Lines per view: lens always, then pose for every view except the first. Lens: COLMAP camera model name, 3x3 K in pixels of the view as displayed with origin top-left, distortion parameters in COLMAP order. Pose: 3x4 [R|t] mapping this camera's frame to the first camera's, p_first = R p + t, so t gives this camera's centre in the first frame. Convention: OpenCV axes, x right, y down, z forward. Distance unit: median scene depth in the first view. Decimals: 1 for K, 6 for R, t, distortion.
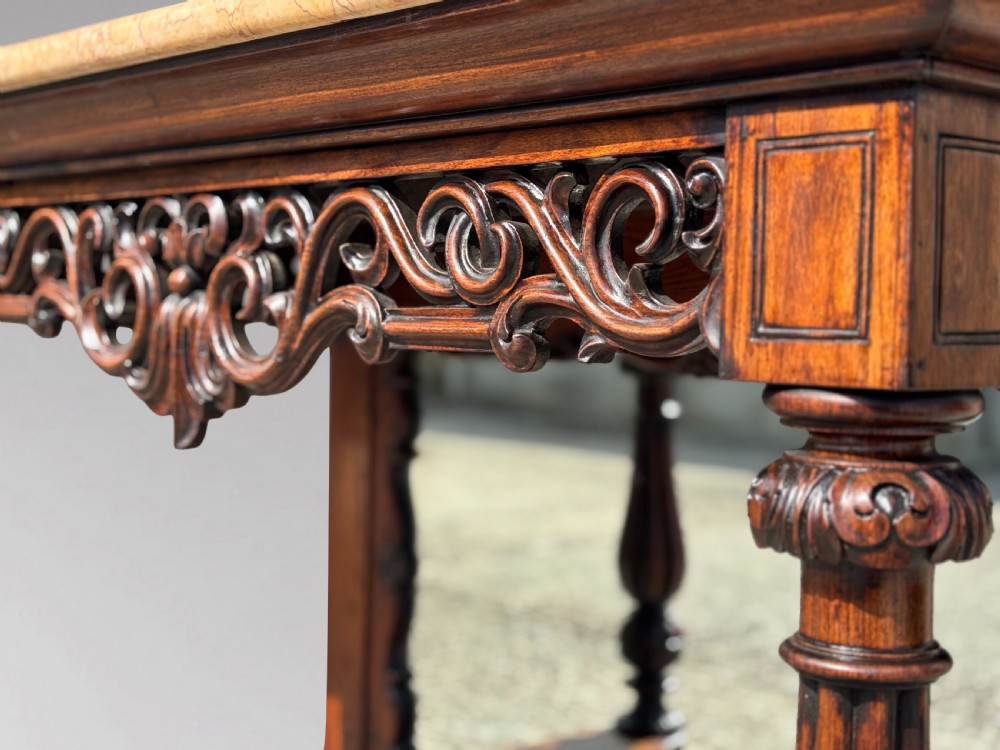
lens RADIAL K [[1539.6, 0, 502.1], [0, 1539.6, 365.7], [0, 0, 1]] dist [0.109919, 0.000000]
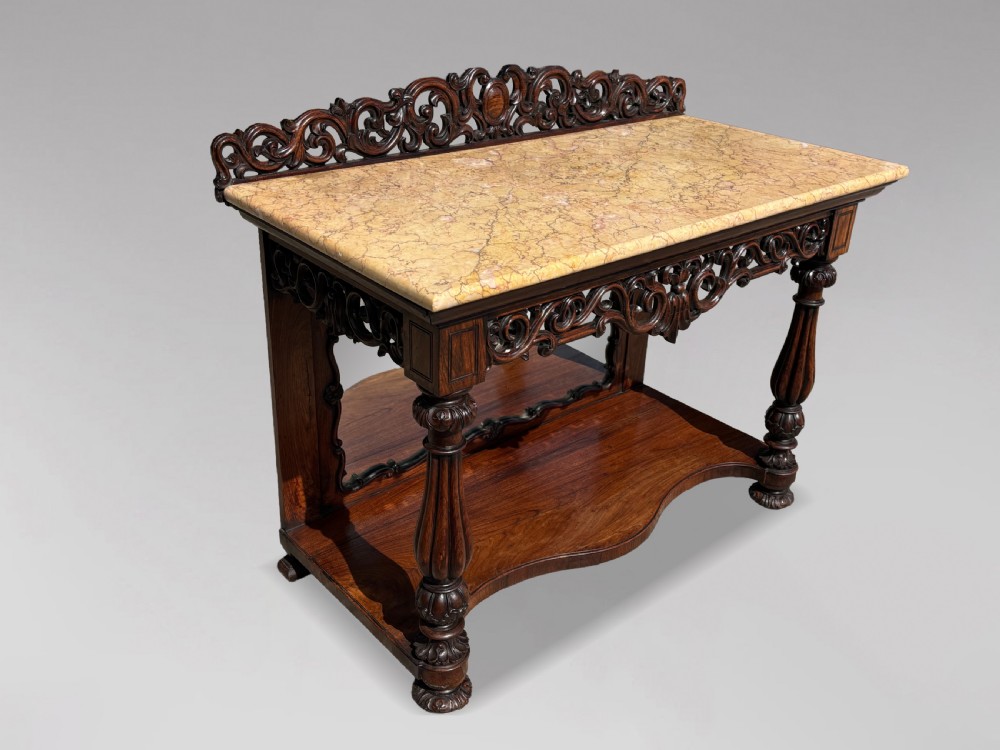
lens RADIAL K [[931.7, 0, 513.6], [0, 931.7, 369.9], [0, 0, 1]] dist [0.077101, 0.000000]
pose [[0.011523, -0.463286, 0.886134, -2.584911], [0.000132, 0.886193, 0.463316, -1.028687], [-0.999934, -0.005222, 0.010273, 1.861459]]
